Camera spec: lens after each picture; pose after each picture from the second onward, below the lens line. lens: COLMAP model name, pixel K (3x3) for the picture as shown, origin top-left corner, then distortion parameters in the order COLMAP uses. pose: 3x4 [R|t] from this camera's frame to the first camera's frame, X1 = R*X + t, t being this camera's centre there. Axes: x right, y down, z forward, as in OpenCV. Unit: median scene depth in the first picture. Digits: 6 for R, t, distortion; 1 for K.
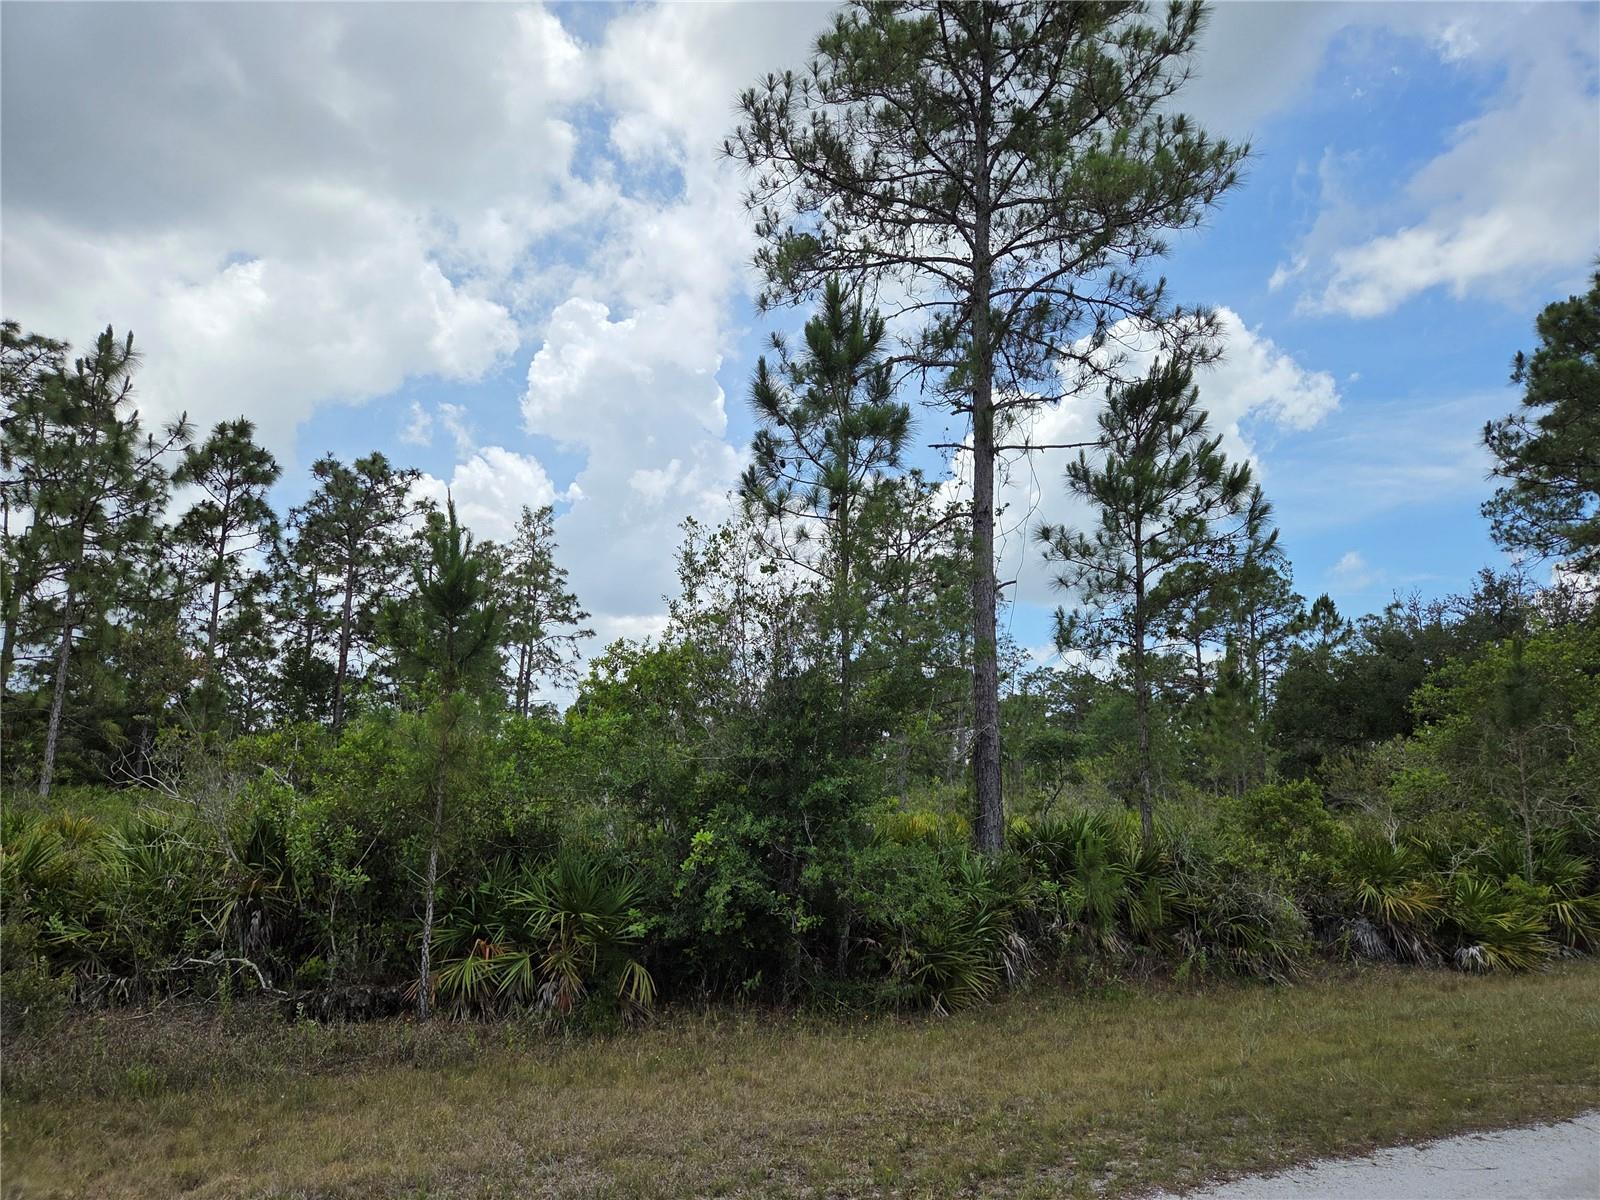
lens RADIAL K [[1051.1, 0, 806.3], [0, 1051.1, 612.6], [0, 0, 1]] dist [0.057963, -0.067091]
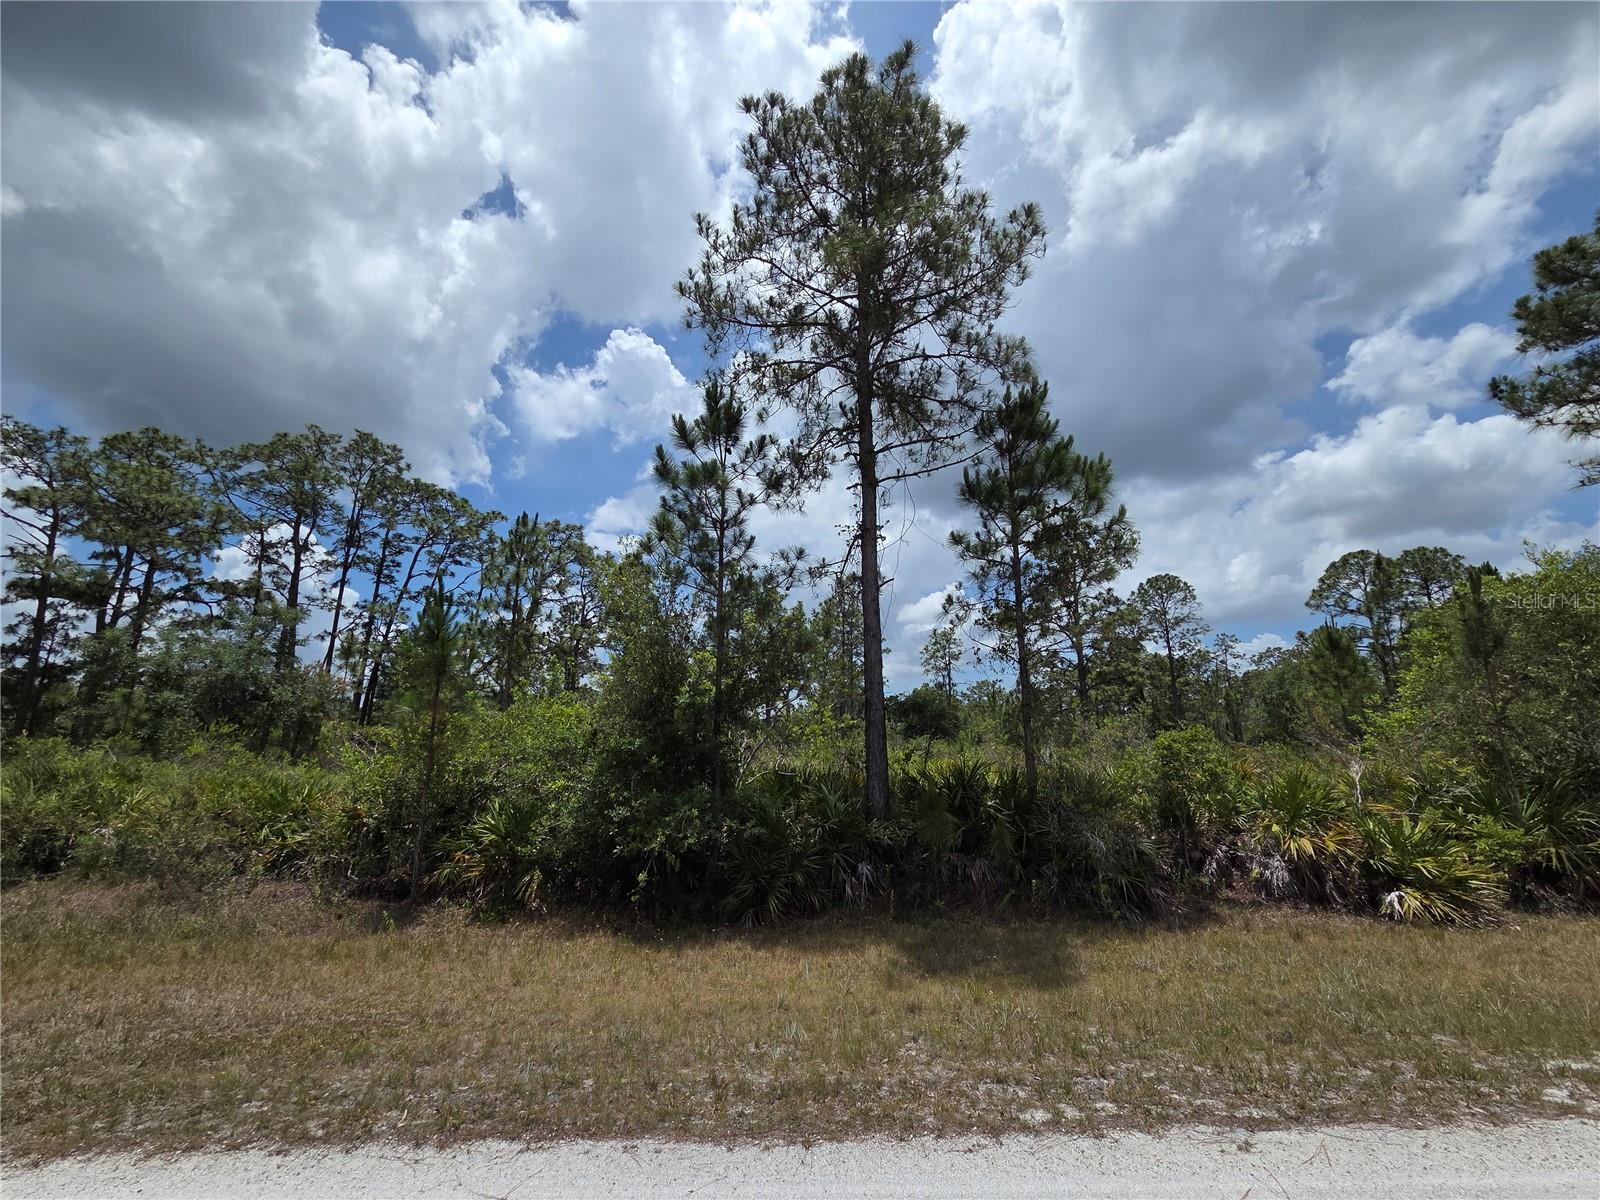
lens RADIAL K [[645.1, 0, 797.1], [0, 645.1, 593.9], [0, 0, 1]] dist [-0.001075, -0.000056]
pose [[0.909663, -0.120536, -0.397472, 0.392772], [0.092426, 0.991715, -0.089217, 0.046723], [0.404933, 0.044421, 0.913267, 0.229203]]
